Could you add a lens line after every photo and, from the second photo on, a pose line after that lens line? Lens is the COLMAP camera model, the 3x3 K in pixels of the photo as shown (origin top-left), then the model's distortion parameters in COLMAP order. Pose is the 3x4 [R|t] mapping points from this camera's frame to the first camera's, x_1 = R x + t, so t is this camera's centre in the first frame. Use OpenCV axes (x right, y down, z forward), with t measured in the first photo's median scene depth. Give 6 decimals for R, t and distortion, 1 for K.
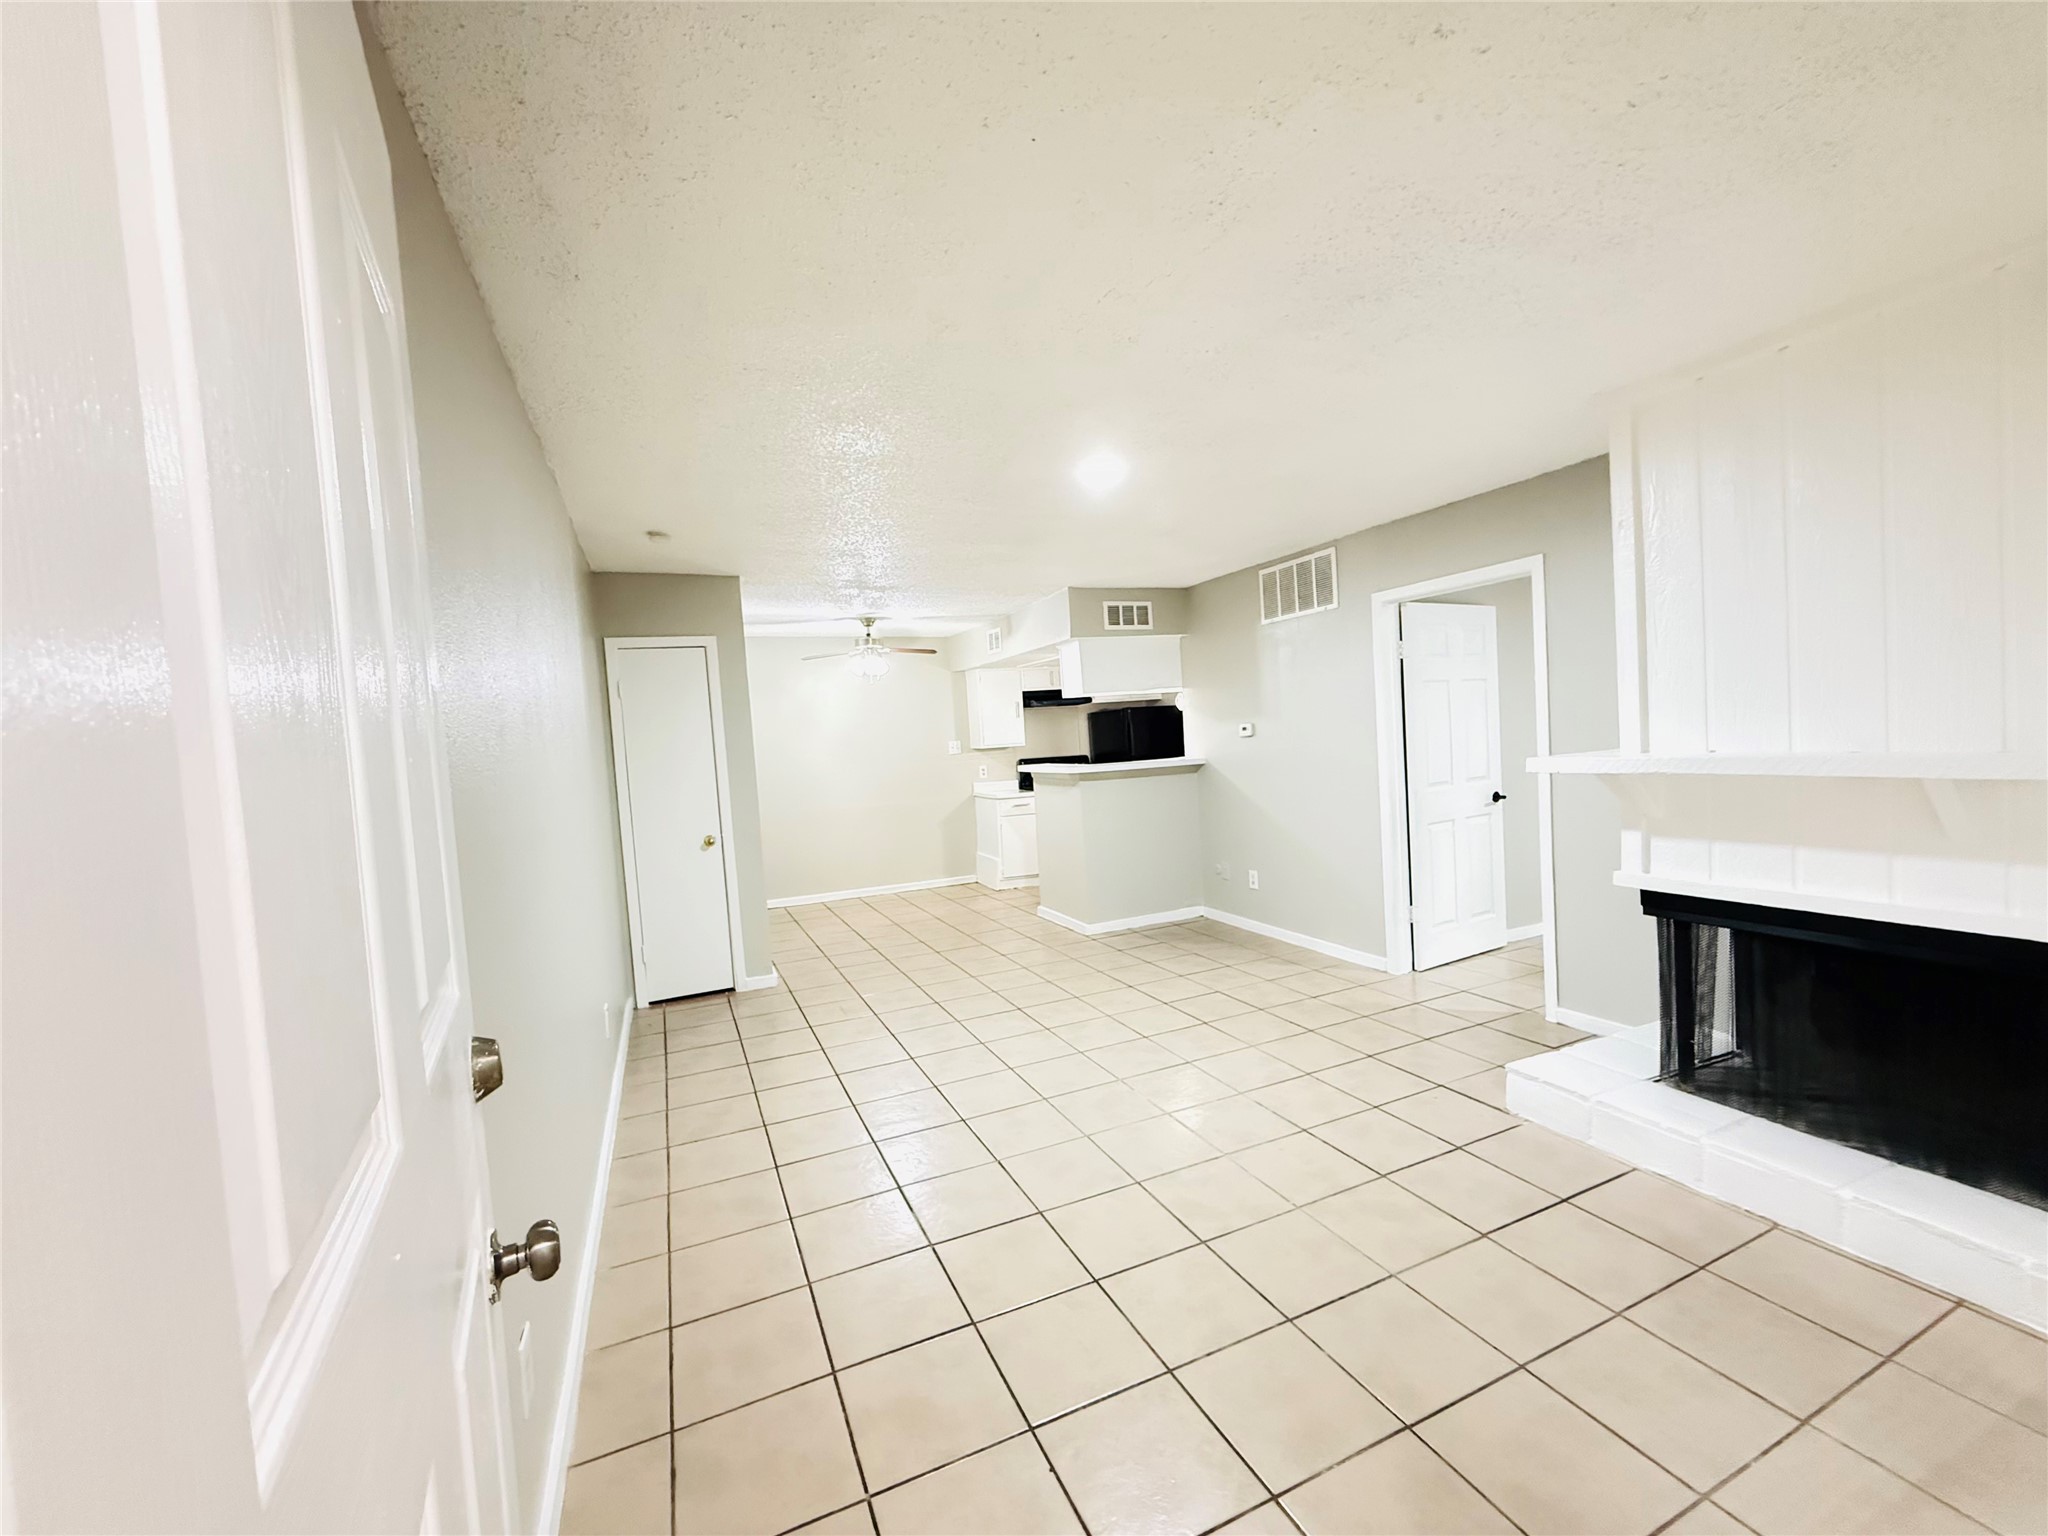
lens RADIAL K [[819.5, 0, 1022.4], [0, 819.5, 769.6], [0, 0, 1]] dist [-0.003581, -0.000031]
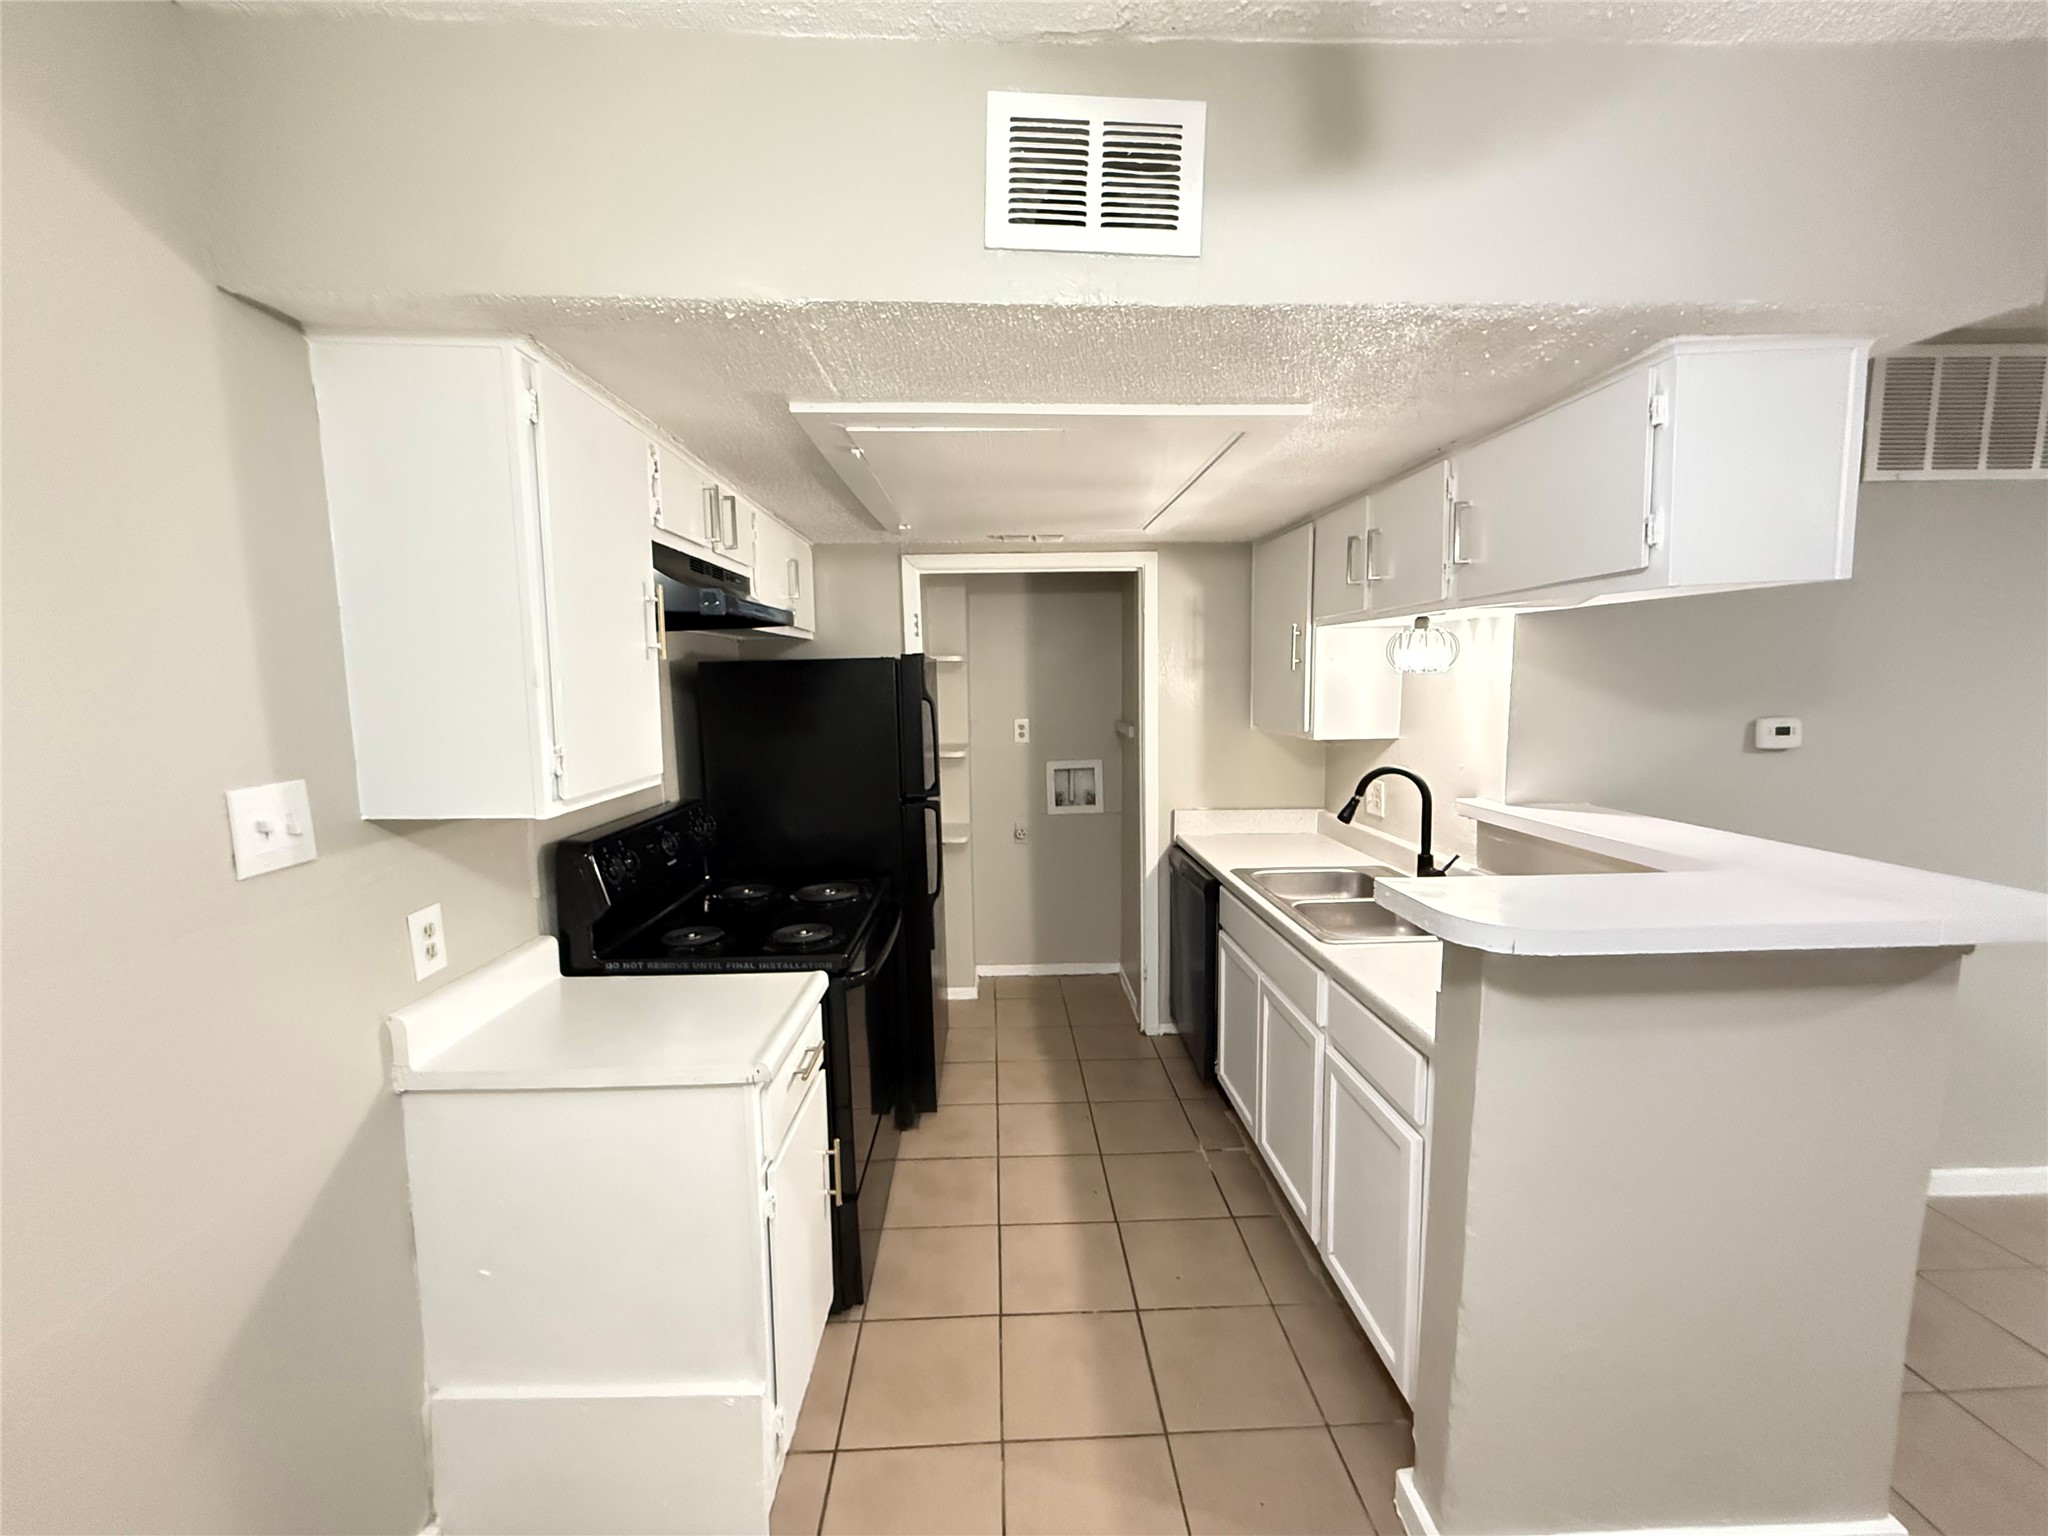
lens RADIAL K [[819.5, 0, 1017.9], [0, 819.5, 776.8], [0, 0, 1]] dist [-0.003581, -0.000031]
pose [[0.373237, -0.043613, 0.926710, -0.271430], [0.031699, 0.998911, 0.034244, -0.059130], [-0.927194, 0.016595, 0.374213, 1.324944]]
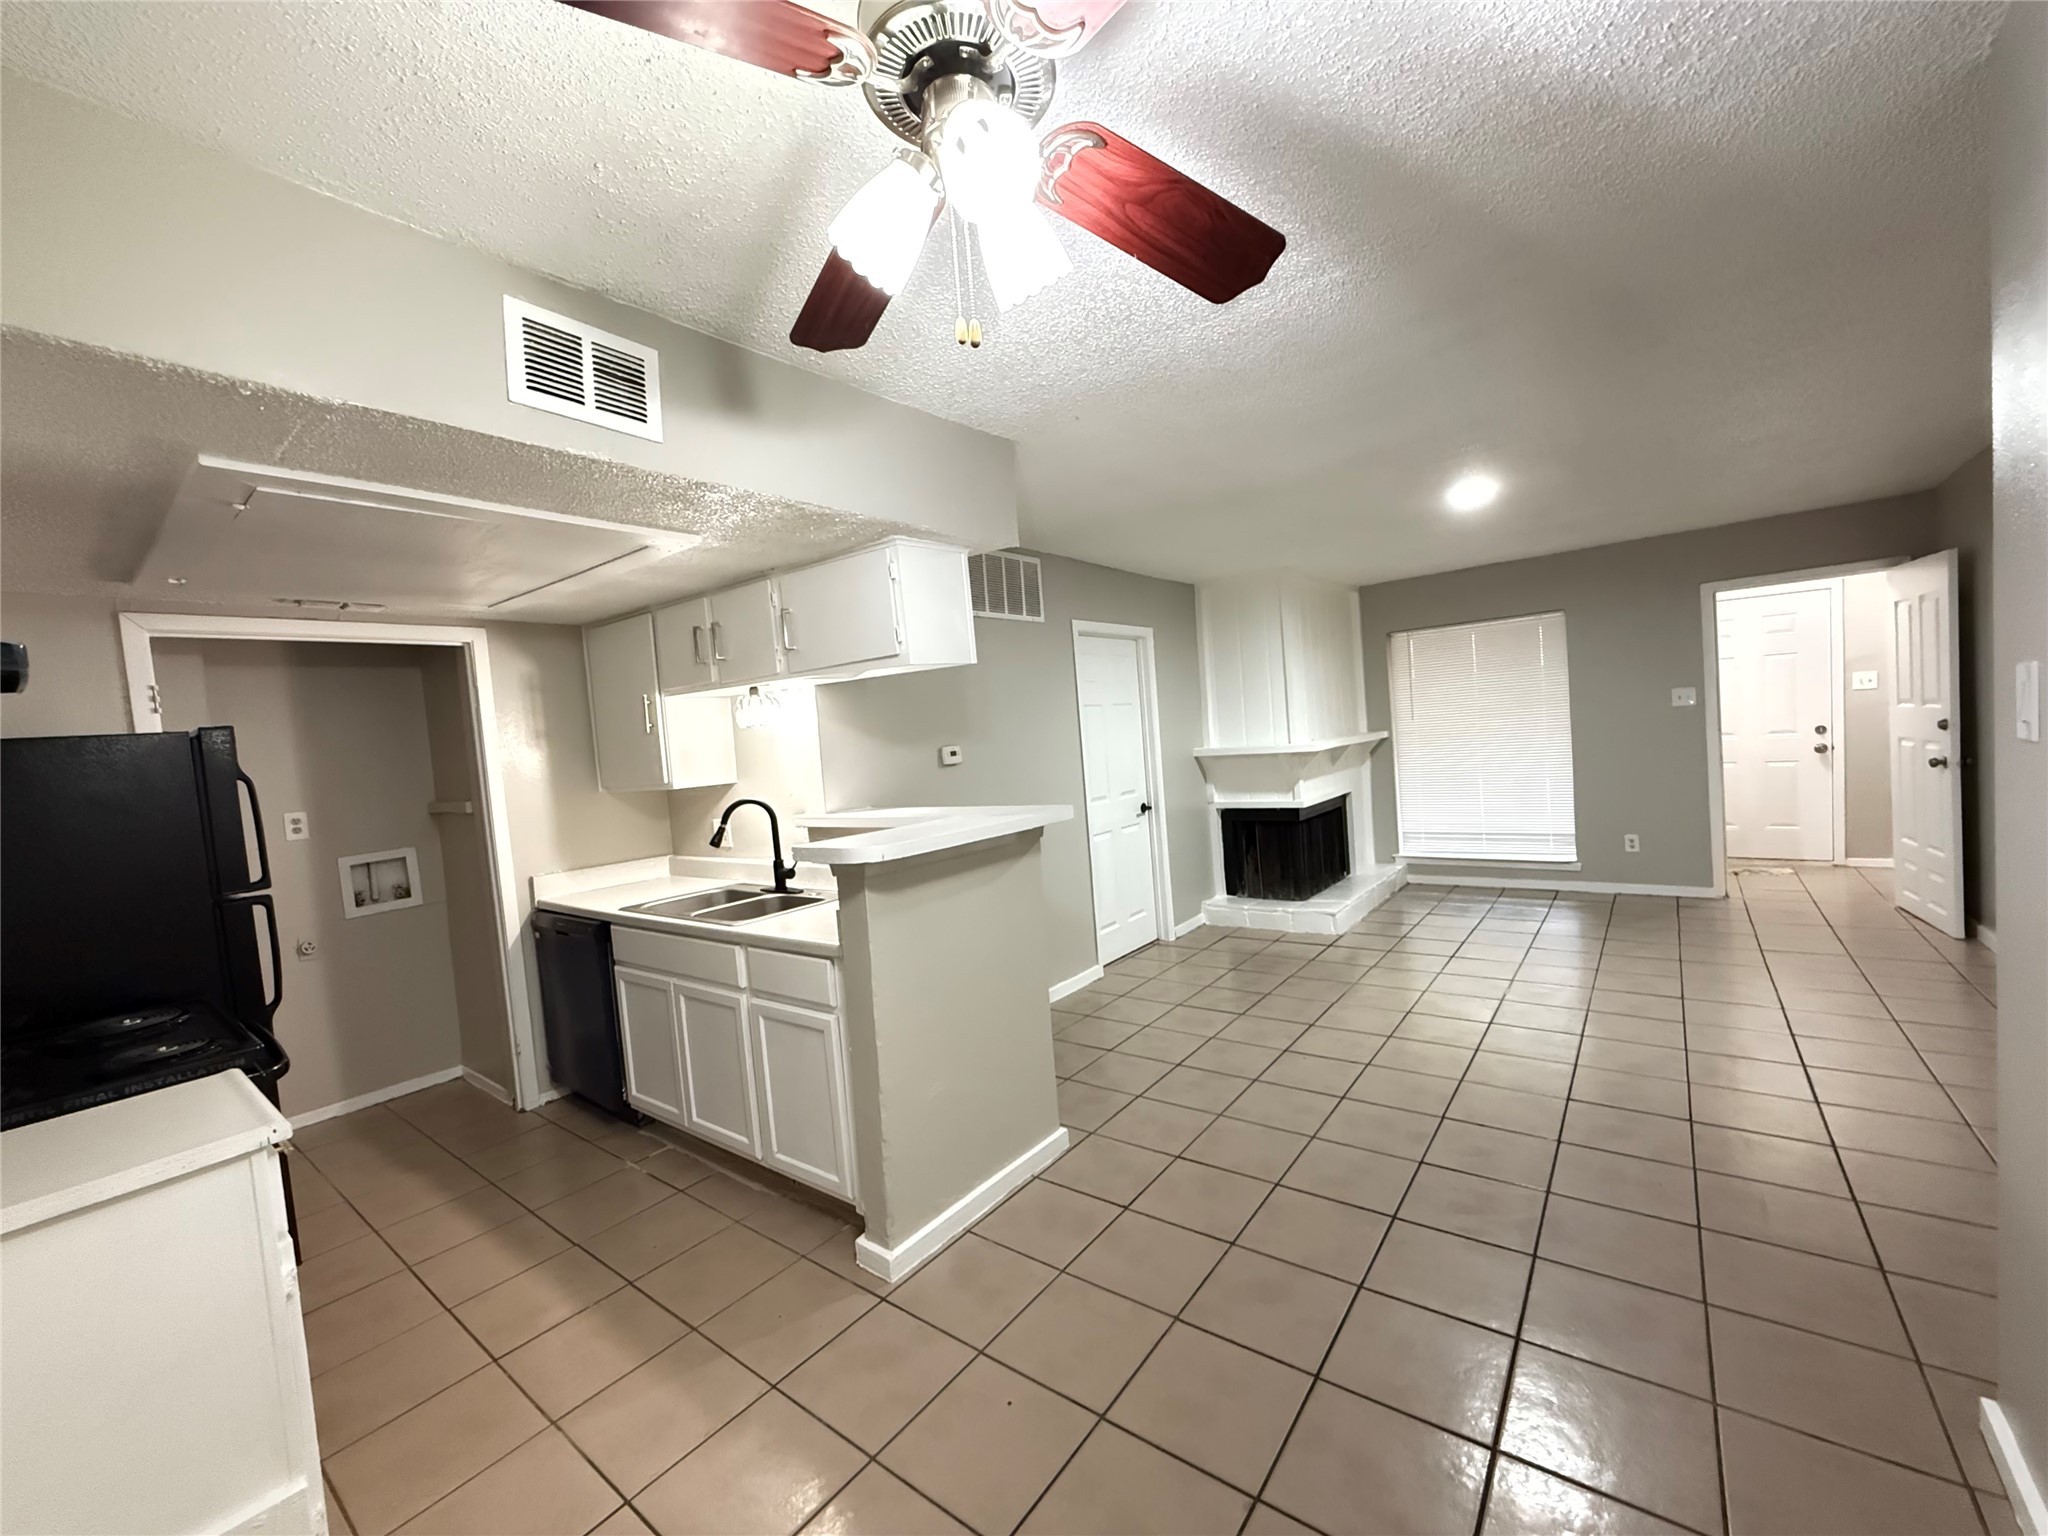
lens RADIAL K [[819.5, 0, 1017.6], [0, 819.5, 774.5], [0, 0, 1]] dist [-0.003581, -0.000031]
pose [[-0.457920, 0.063030, 0.886756, -0.413208], [0.149156, 0.988791, 0.006742, -0.031880], [-0.876392, 0.135352, -0.462188, 1.411391]]
